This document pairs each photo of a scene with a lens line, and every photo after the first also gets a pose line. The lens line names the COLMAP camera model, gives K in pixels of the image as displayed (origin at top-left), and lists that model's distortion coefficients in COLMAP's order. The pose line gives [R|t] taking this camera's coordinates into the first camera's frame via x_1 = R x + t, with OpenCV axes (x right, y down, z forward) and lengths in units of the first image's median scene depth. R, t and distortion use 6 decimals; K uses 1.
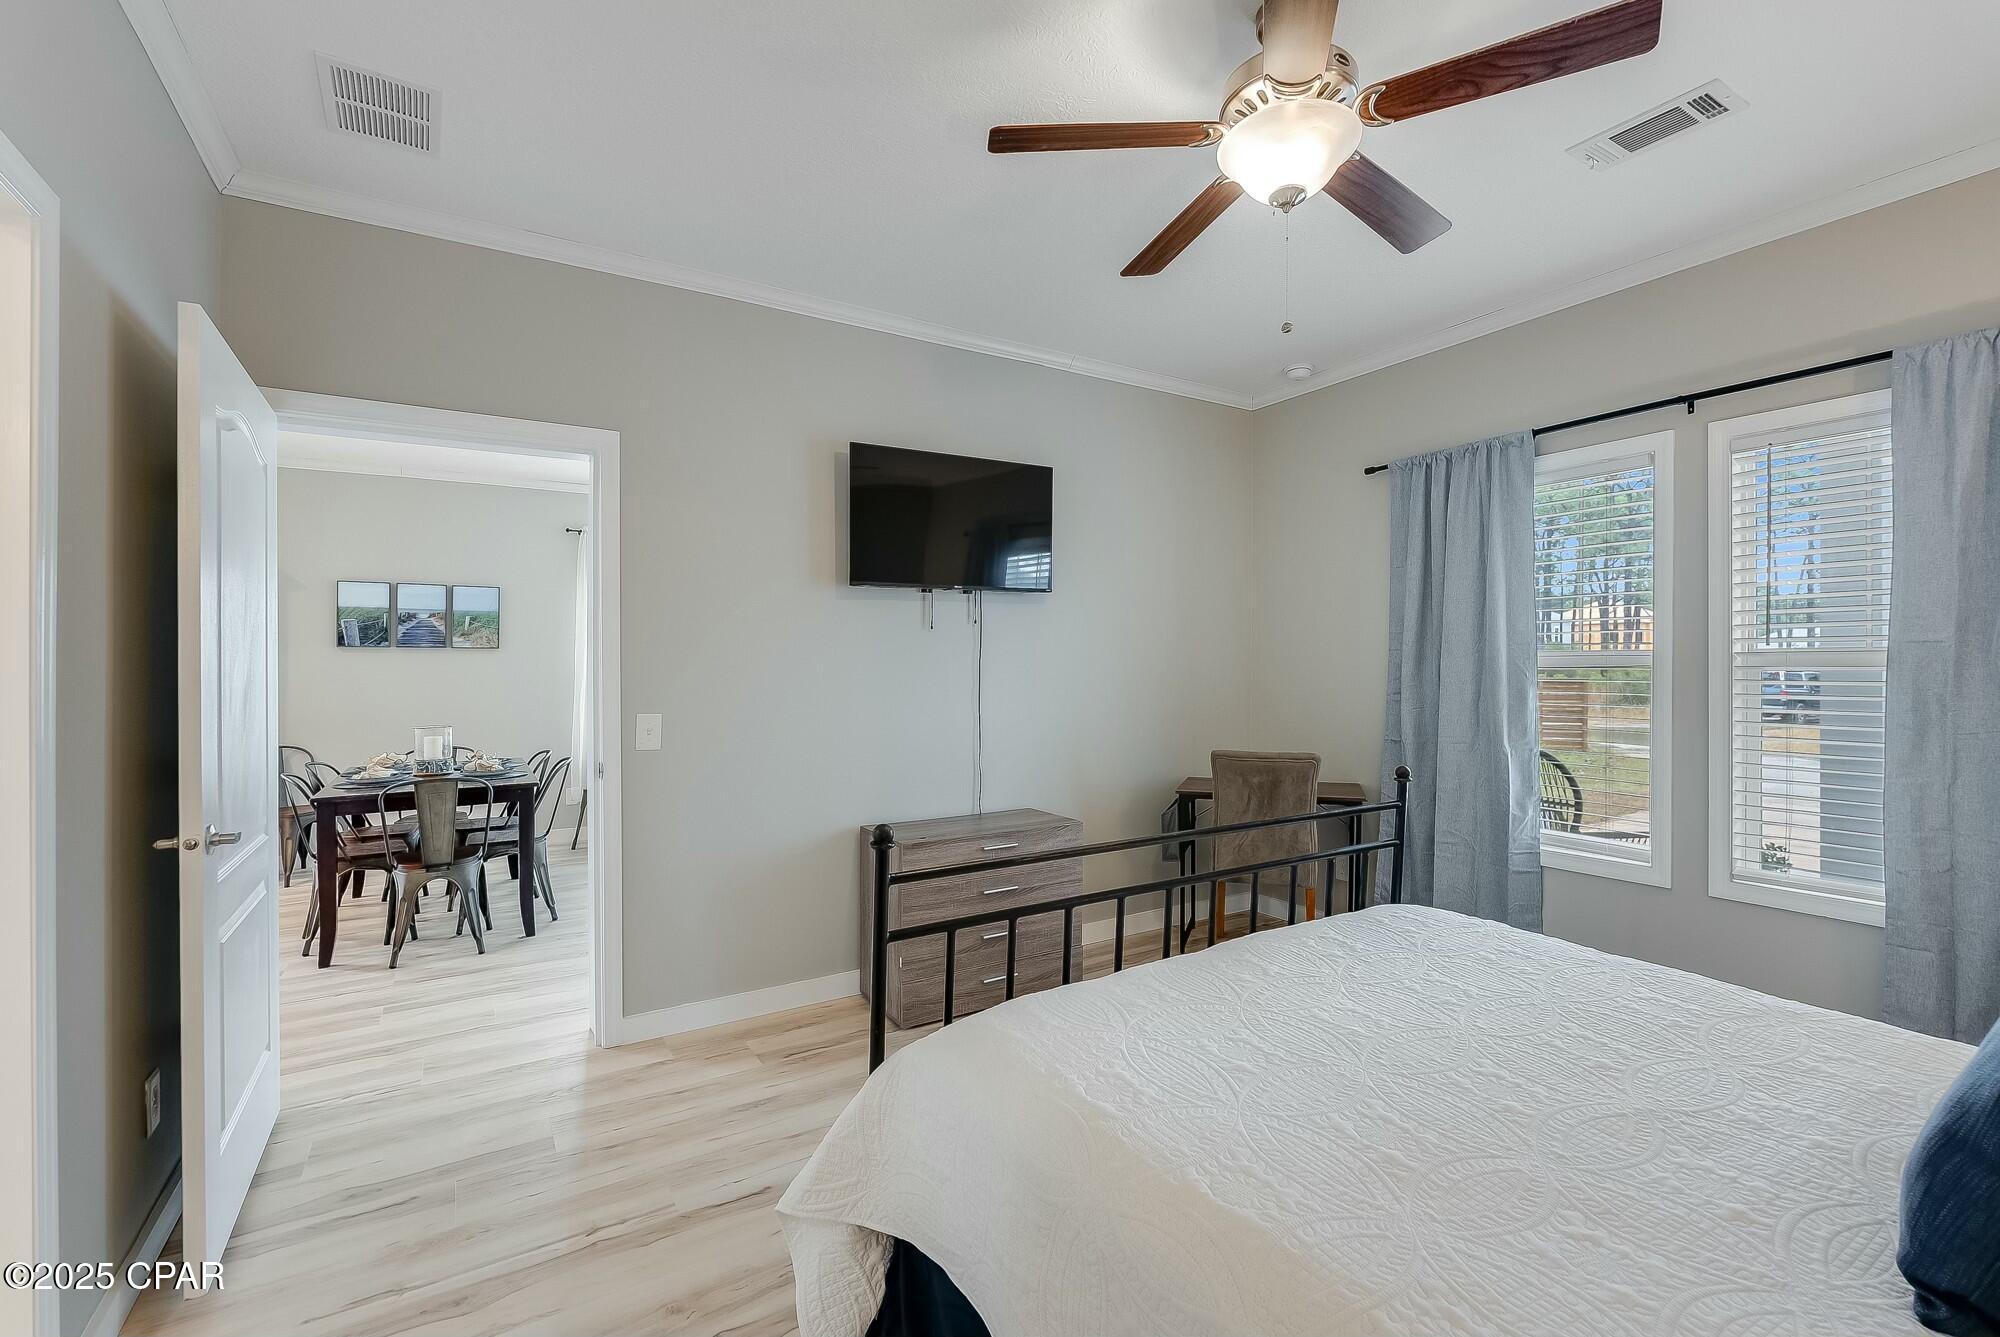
lens RADIAL K [[863.2, 0, 990.7], [0, 863.2, 683.9], [0, 0, 1]] dist [-0.012230, -0.000155]
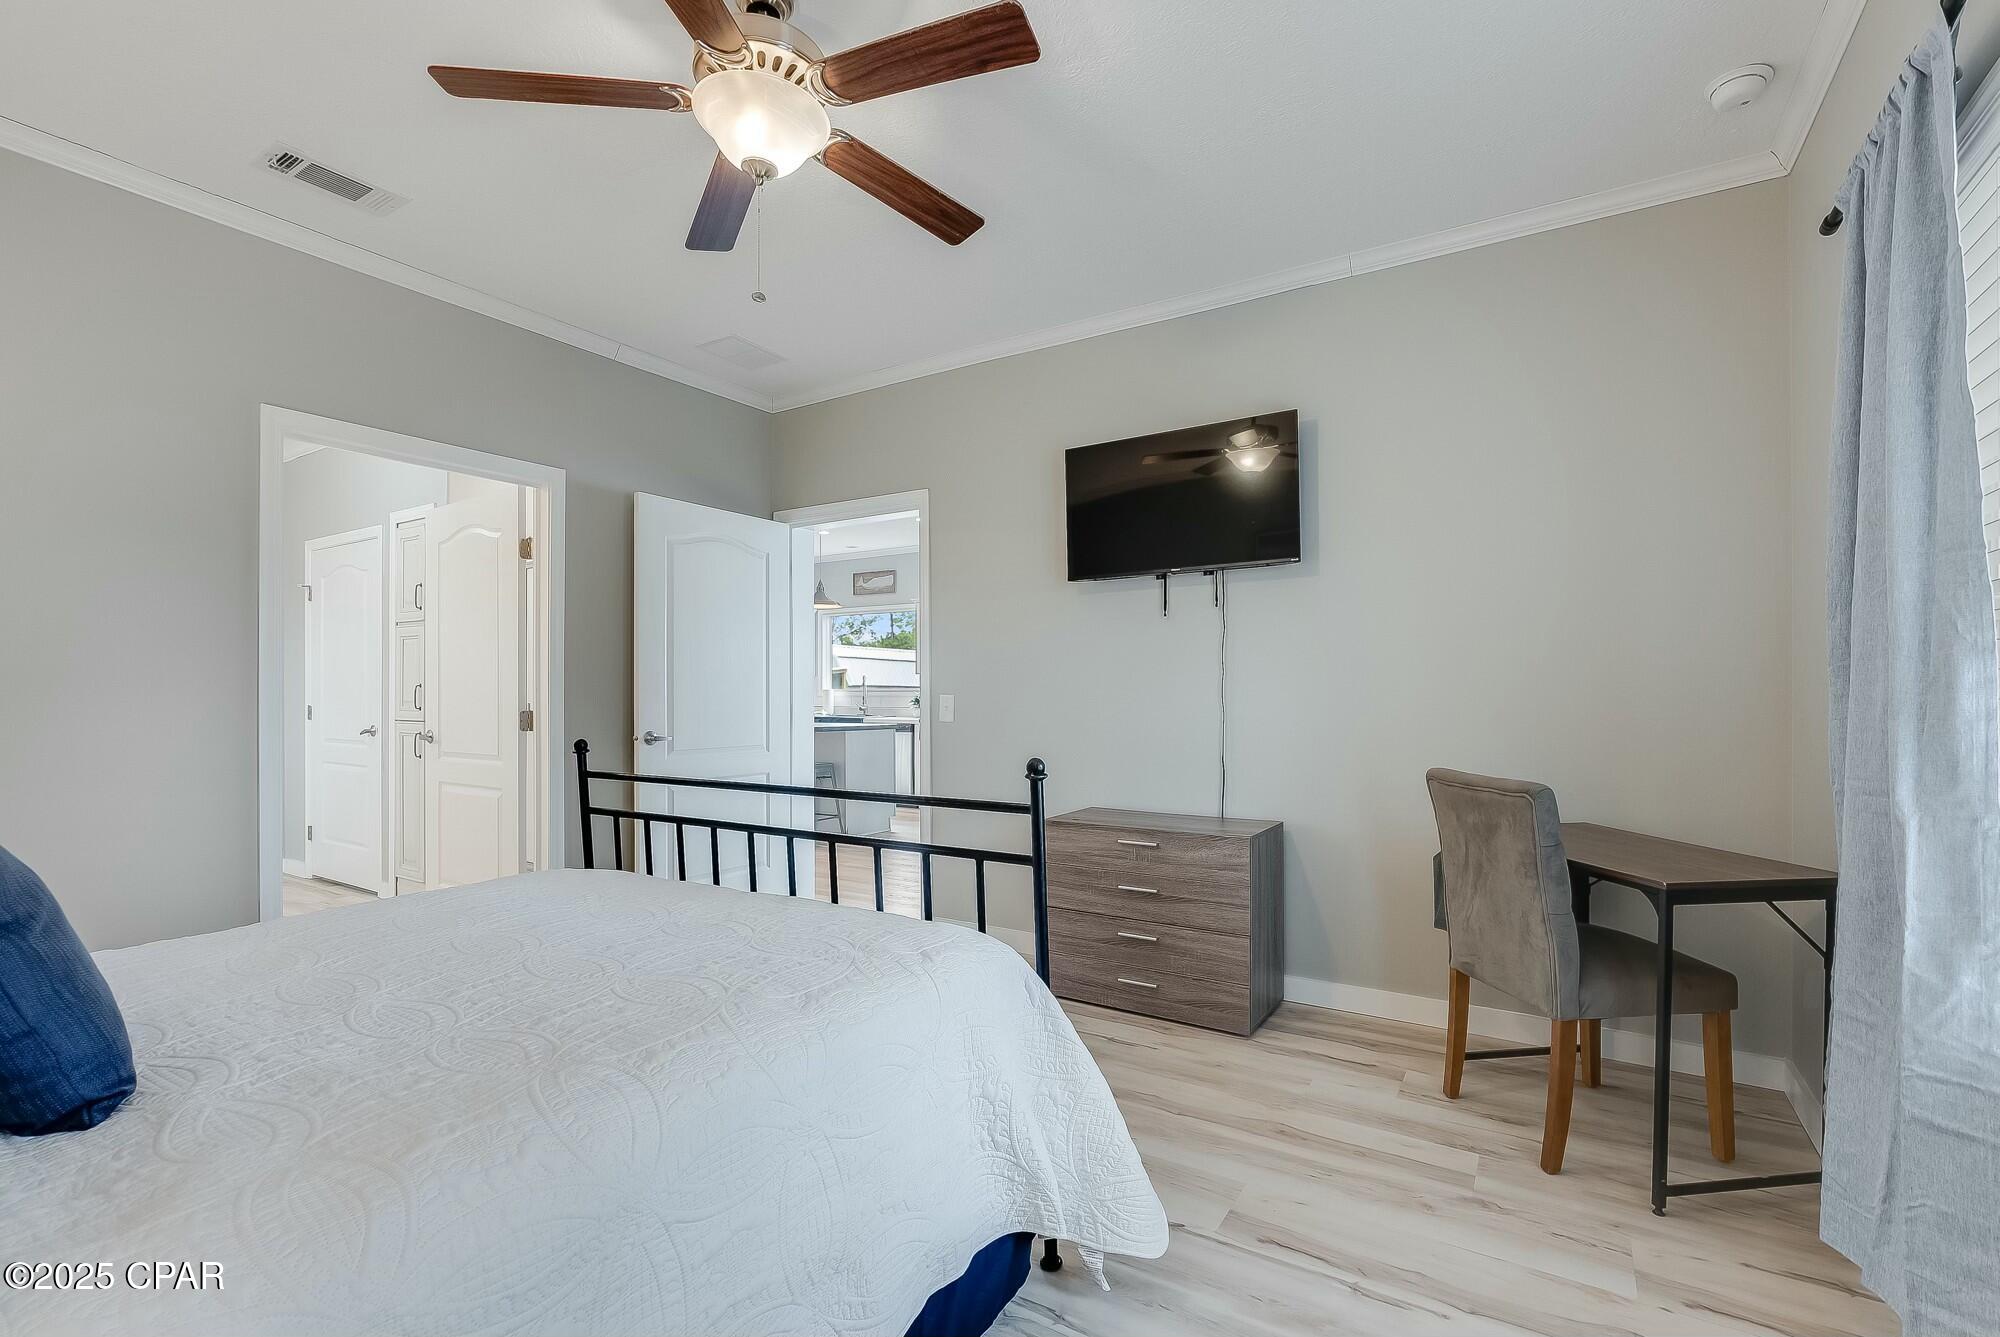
lens RADIAL K [[888.4, 0, 1037.7], [0, 888.4, 698.0], [0, 0, 1]] dist [-0.003276, -0.000217]
pose [[0.457402, 0.012755, -0.889168, 0.790074], [-0.016940, 0.999841, 0.005628, 0.026096], [0.889098, 0.012488, 0.457546, 0.439395]]
